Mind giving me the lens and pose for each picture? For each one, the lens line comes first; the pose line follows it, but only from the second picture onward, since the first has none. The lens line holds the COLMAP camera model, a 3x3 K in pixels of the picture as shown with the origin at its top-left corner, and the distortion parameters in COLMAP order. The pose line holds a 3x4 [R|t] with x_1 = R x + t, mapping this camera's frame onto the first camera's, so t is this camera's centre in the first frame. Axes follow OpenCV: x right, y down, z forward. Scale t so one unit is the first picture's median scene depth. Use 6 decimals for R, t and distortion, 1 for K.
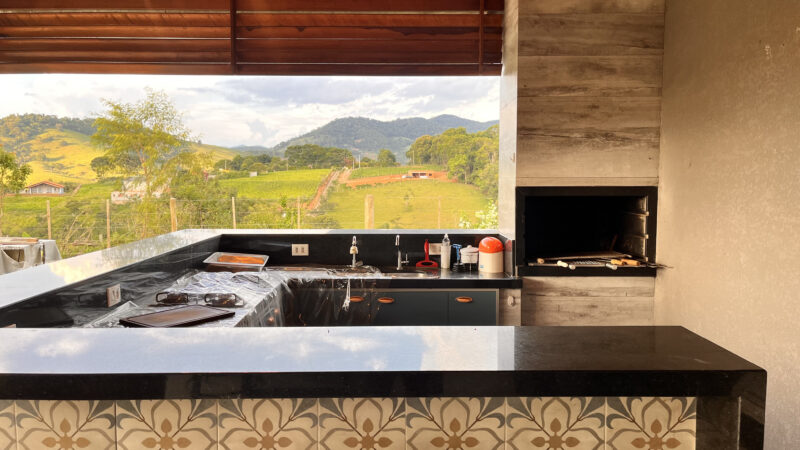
lens RADIAL K [[618.1, 0, 394.2], [0, 618.1, 224.3], [0, 0, 1]] dist [0.062361, -0.071388]
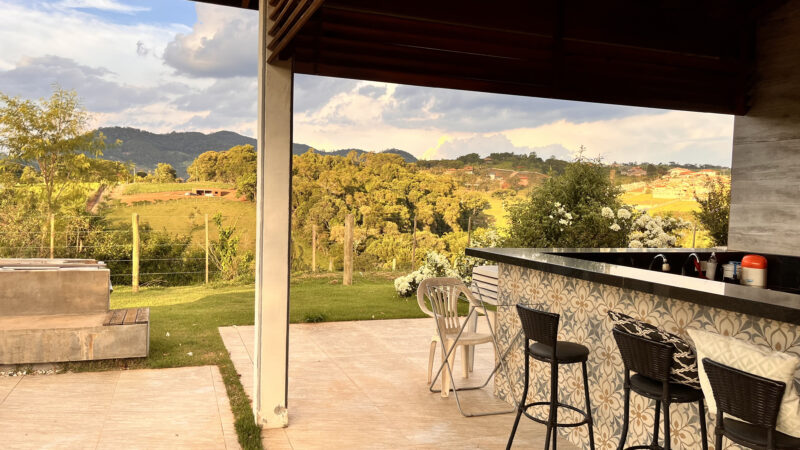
lens RADIAL K [[618.1, 0, 390.3], [0, 618.1, 228.1], [0, 0, 1]] dist [0.062361, -0.071388]
pose [[0.936815, 0.008558, 0.349721, -0.868078], [0.000562, 0.999663, -0.025968, 0.000577], [-0.349825, 0.024524, 0.936494, 0.142551]]
